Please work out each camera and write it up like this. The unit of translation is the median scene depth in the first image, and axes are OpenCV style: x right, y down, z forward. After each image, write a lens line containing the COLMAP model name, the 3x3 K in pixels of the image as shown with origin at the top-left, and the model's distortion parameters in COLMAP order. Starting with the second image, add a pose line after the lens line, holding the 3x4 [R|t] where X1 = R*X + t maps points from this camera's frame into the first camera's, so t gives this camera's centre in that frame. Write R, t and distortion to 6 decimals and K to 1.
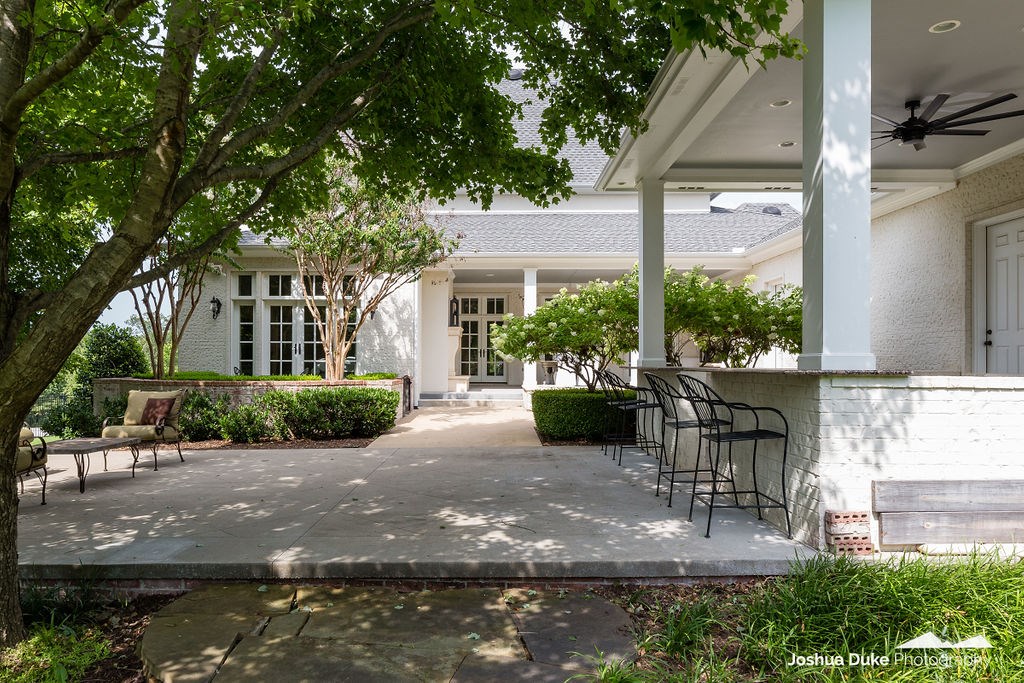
lens RADIAL K [[673.1, 0, 472.5], [0, 673.1, 359.8], [0, 0, 1]] dist [-0.001729, -0.002396]
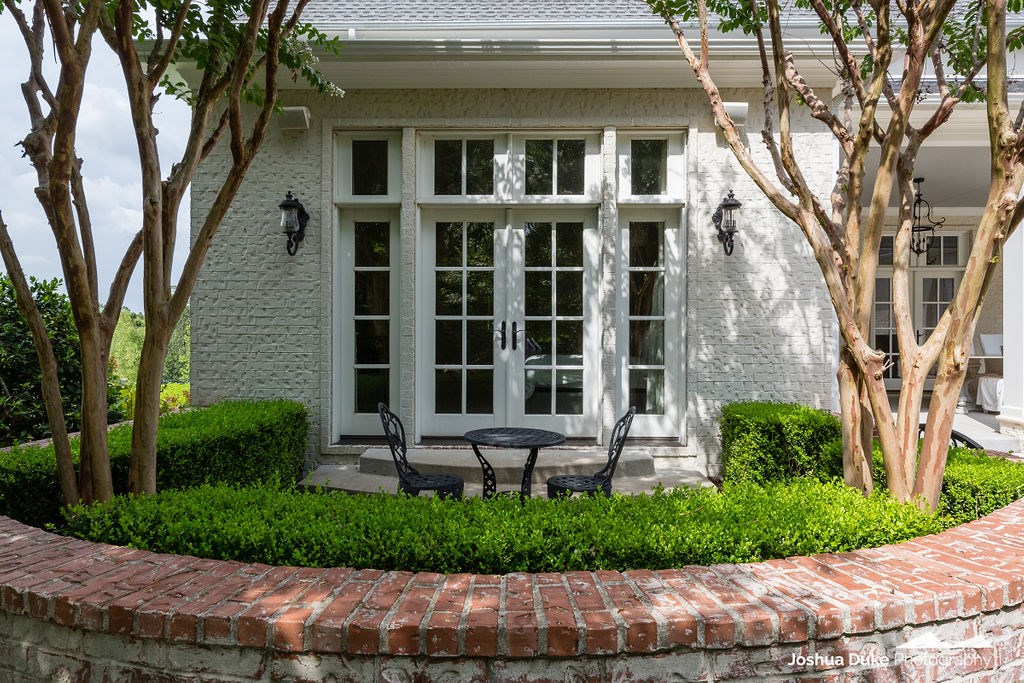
lens RADIAL K [[673.1, 0, 515.8], [0, 673.1, 333.7], [0, 0, 1]] dist [-0.001729, -0.002396]
pose [[0.999894, 0.000379, 0.014544, -0.265797], [-0.000291, 0.999982, -0.006049, -0.015538], [-0.014546, 0.006044, 0.999876, 0.632433]]
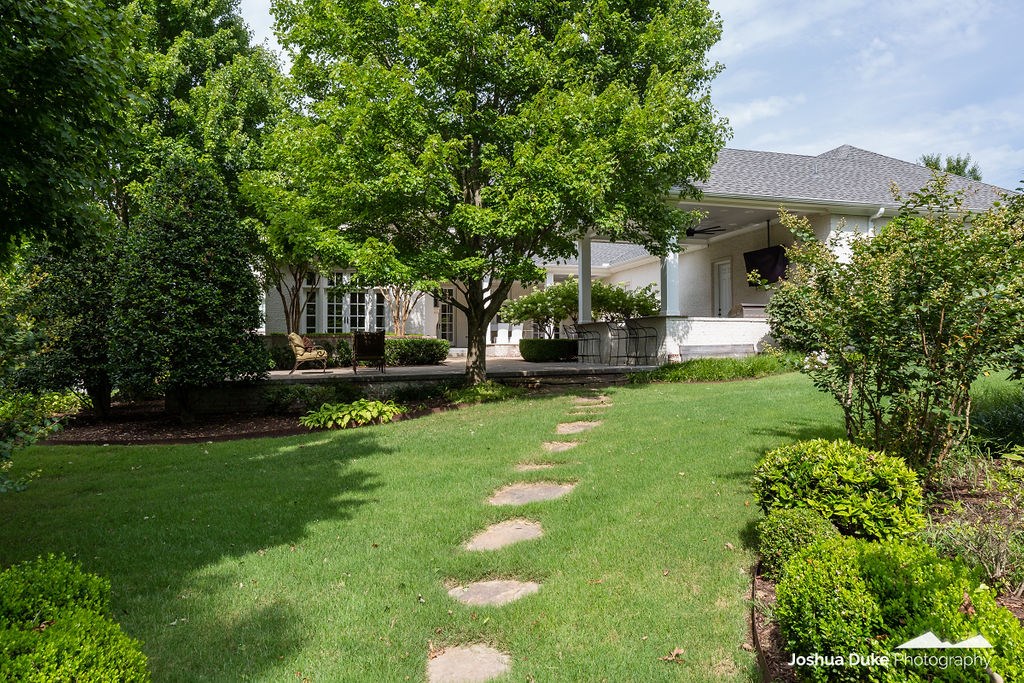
lens RADIAL K [[673.1, 0, 512.2], [0, 673.1, 342.0], [0, 0, 1]] dist [-0.001729, -0.002396]
pose [[0.953146, -0.003941, 0.302485, -0.370491], [0.006709, 0.999945, -0.008114, 0.049646], [-0.302436, 0.009764, 0.953120, -0.594487]]
